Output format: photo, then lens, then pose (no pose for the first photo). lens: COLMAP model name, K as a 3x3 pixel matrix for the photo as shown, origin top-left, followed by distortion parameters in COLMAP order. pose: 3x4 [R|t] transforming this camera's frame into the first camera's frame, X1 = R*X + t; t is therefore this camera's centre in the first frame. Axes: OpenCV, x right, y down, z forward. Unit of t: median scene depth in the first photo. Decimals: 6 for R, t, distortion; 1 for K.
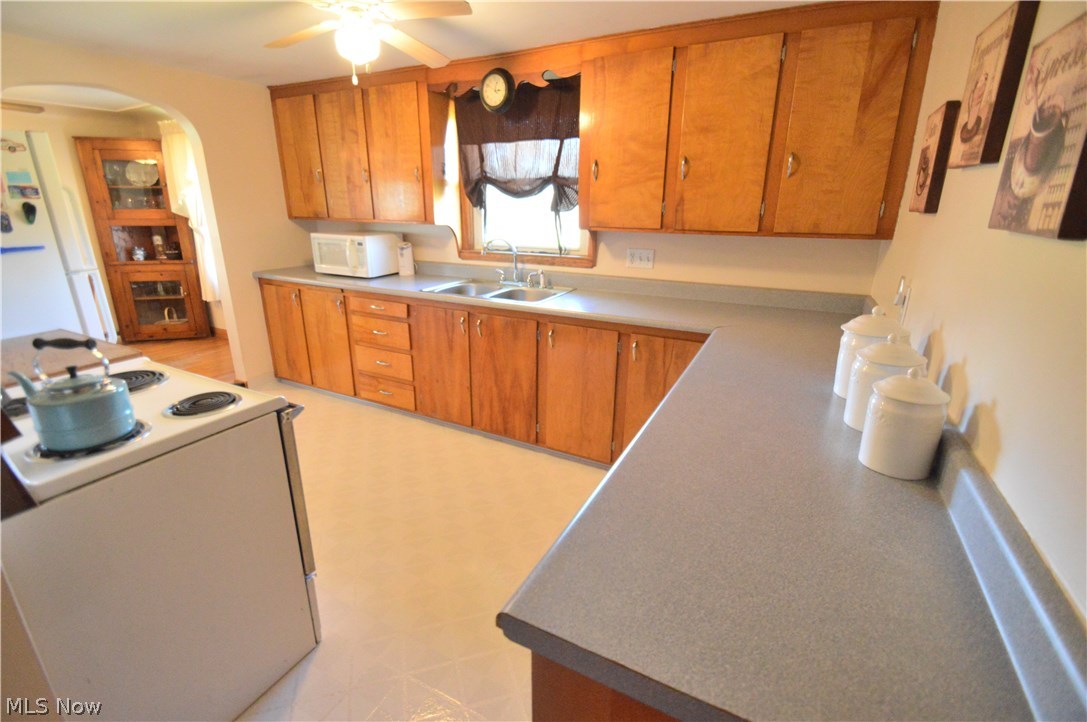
lens RADIAL K [[483.2, 0, 538.4], [0, 483.2, 357.9], [0, 0, 1]] dist [0.015915, -0.016575]
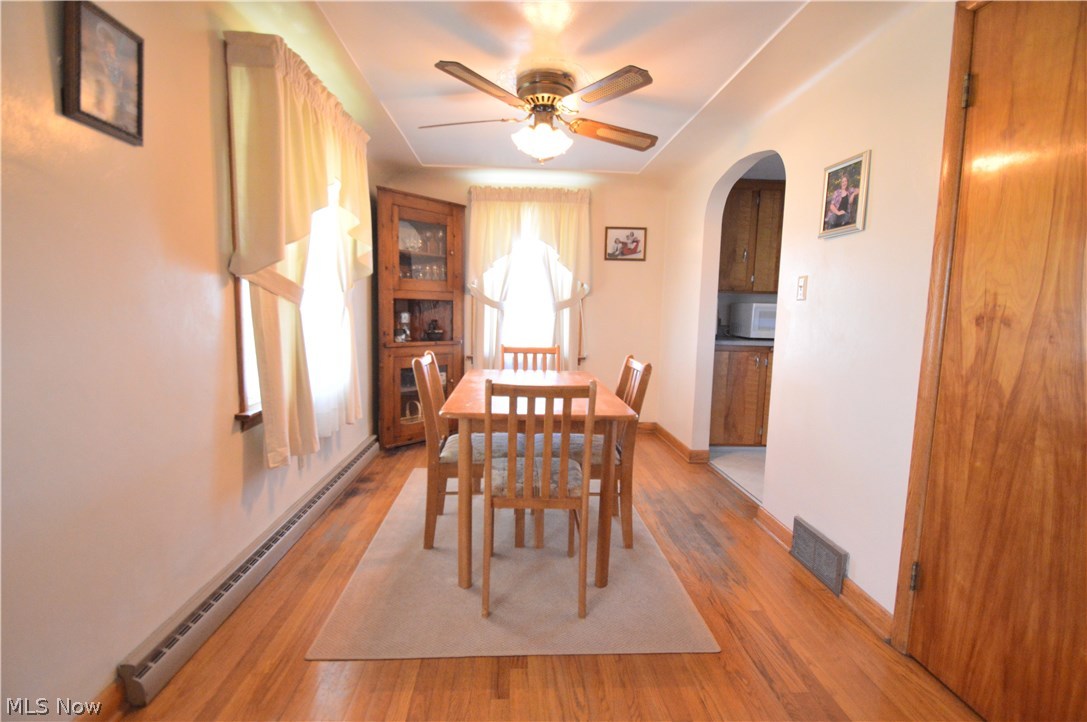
lens RADIAL K [[483.2, 0, 538.4], [0, 483.2, 357.9], [0, 0, 1]] dist [0.015915, -0.016575]
pose [[0.856736, -0.037230, 0.514409, -1.065815], [0.144172, 0.974918, -0.169557, -0.012347], [-0.495194, 0.219429, 0.840615, 0.247063]]
